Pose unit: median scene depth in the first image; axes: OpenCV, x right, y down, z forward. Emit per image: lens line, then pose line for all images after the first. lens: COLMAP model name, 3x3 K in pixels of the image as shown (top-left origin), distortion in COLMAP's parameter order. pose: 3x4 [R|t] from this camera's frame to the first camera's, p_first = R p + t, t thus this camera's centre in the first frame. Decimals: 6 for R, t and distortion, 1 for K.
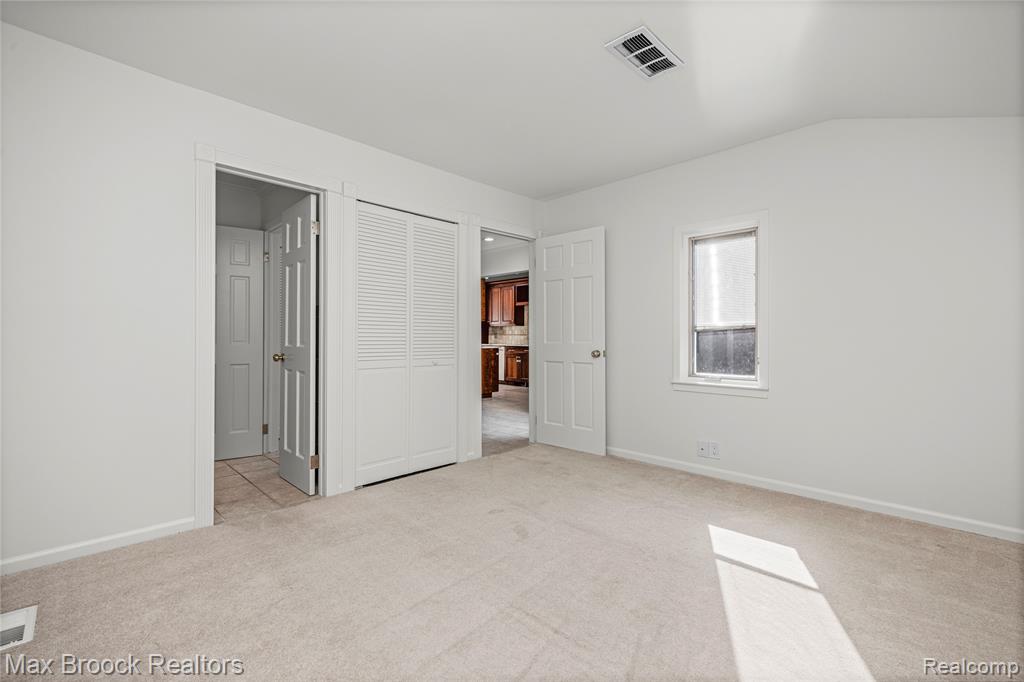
lens RADIAL K [[439.7, 0, 511.4], [0, 439.7, 337.5], [0, 0, 1]] dist [-0.004313, 0.000537]
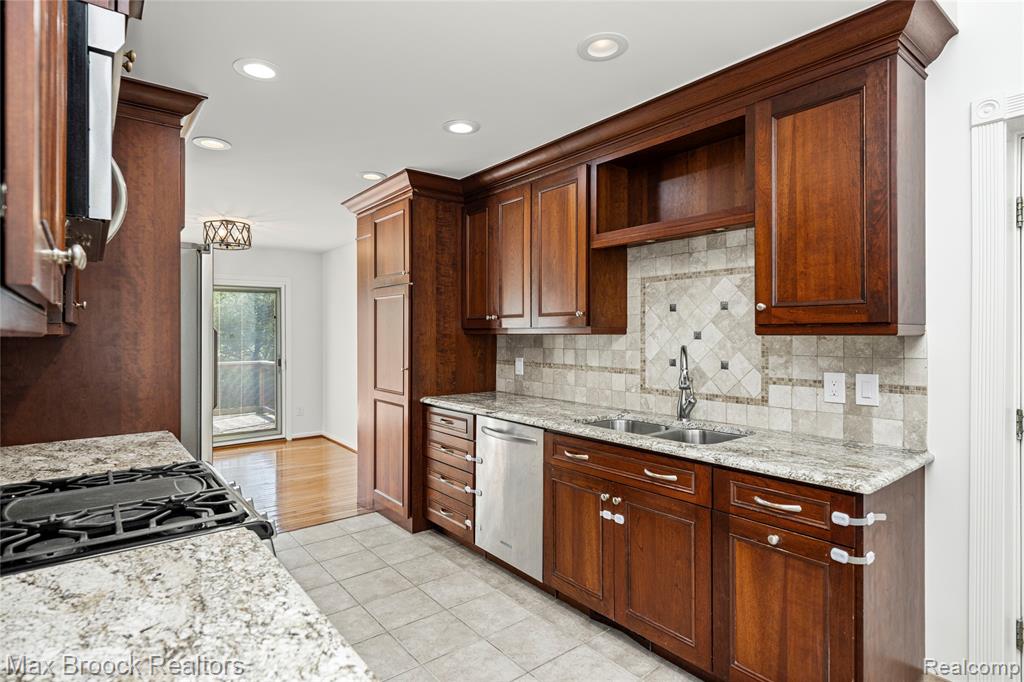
lens RADIAL K [[528.0, 0, 512.2], [0, 528.0, 339.5], [0, 0, 1]] dist [-0.001209, -0.000286]
pose [[0.992683, -0.004630, -0.120663, 0.001072], [0.004540, 0.999989, -0.001024, -0.023351], [0.120667, 0.000468, 0.992693, 0.692951]]
